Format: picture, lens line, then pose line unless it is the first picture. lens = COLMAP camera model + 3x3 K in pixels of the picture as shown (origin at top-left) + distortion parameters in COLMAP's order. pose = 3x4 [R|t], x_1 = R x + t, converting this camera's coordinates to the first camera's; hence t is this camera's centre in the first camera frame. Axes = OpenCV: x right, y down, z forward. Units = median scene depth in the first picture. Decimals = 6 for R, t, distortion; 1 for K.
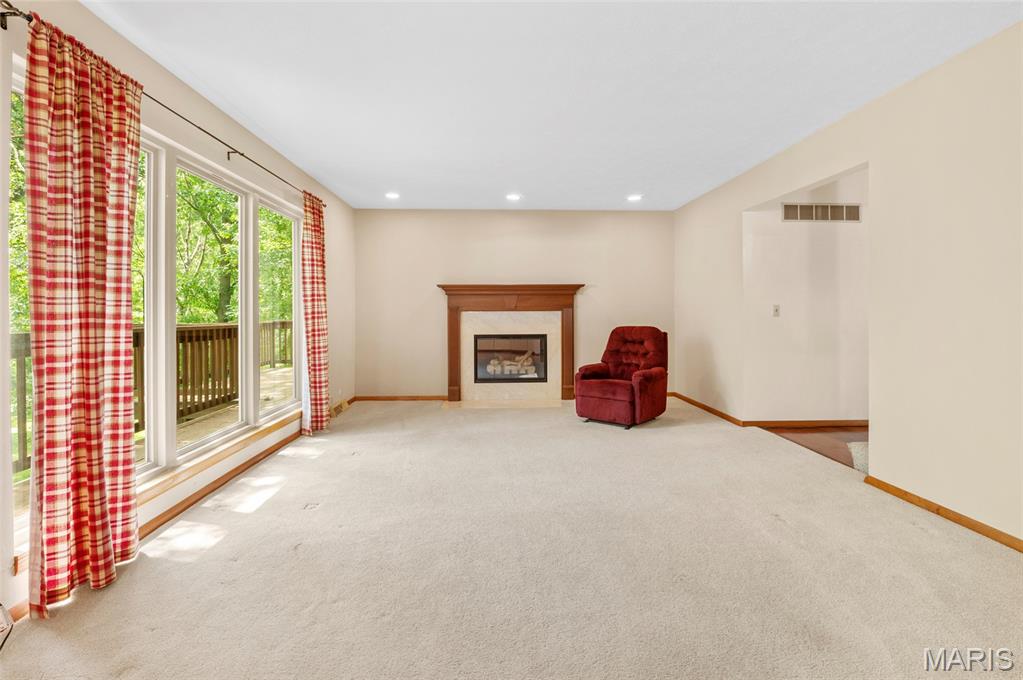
lens RADIAL K [[459.4, 0, 508.7], [0, 459.4, 312.2], [0, 0, 1]] dist [-0.004053, -0.001019]
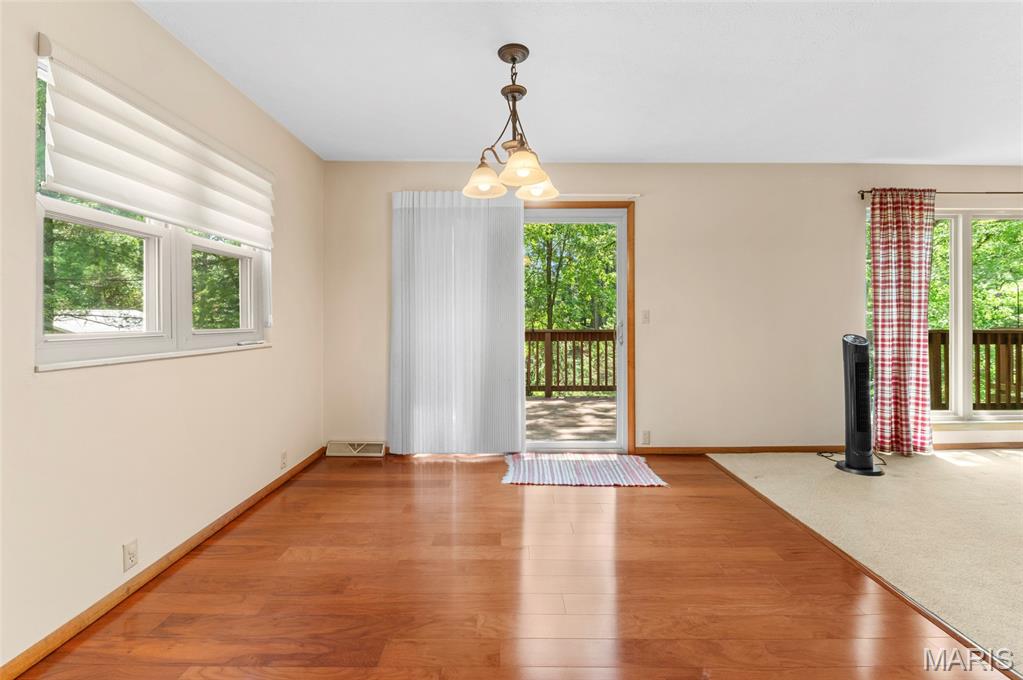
lens RADIAL K [[439.1, 0, 505.6], [0, 439.1, 323.6], [0, 0, 1]] dist [0.001571, -0.009457]
pose [[-0.063593, 0.005556, -0.997960, 0.935501], [0.006196, 0.999967, 0.005172, 0.000472], [0.997957, -0.005854, -0.063625, -0.520595]]
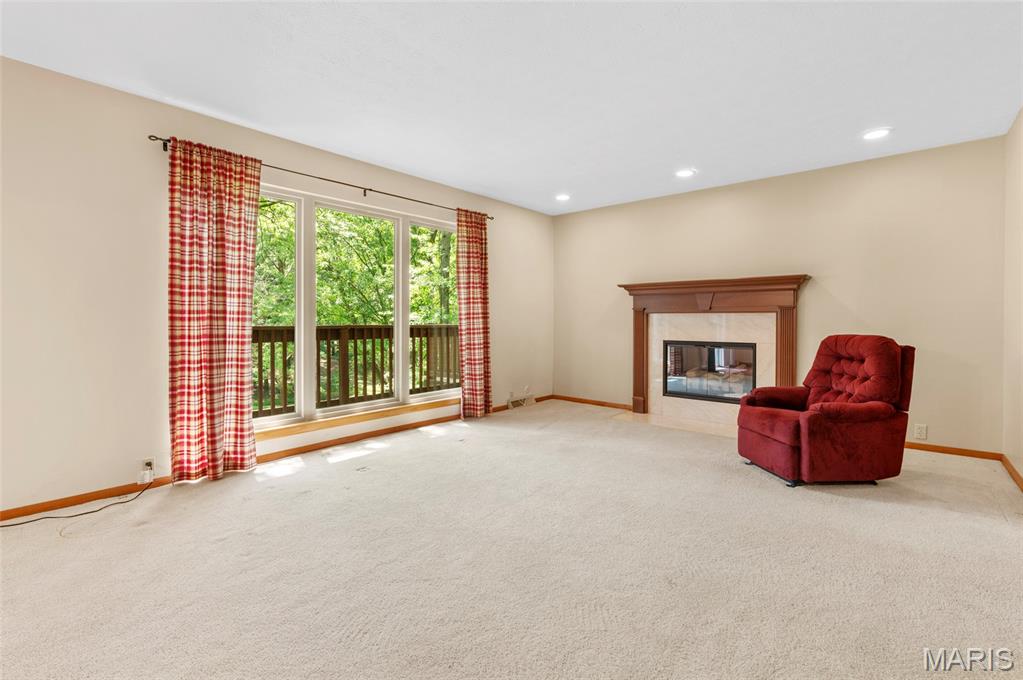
lens RADIAL K [[455.8, 0, 517.9], [0, 455.8, 322.6], [0, 0, 1]] dist [-0.001762, -0.000069]
pose [[0.727693, 0.010041, -0.685829, 0.820244], [-0.004157, 0.999939, 0.010229, 0.020260], [0.685890, -0.004592, 0.727691, 0.469681]]
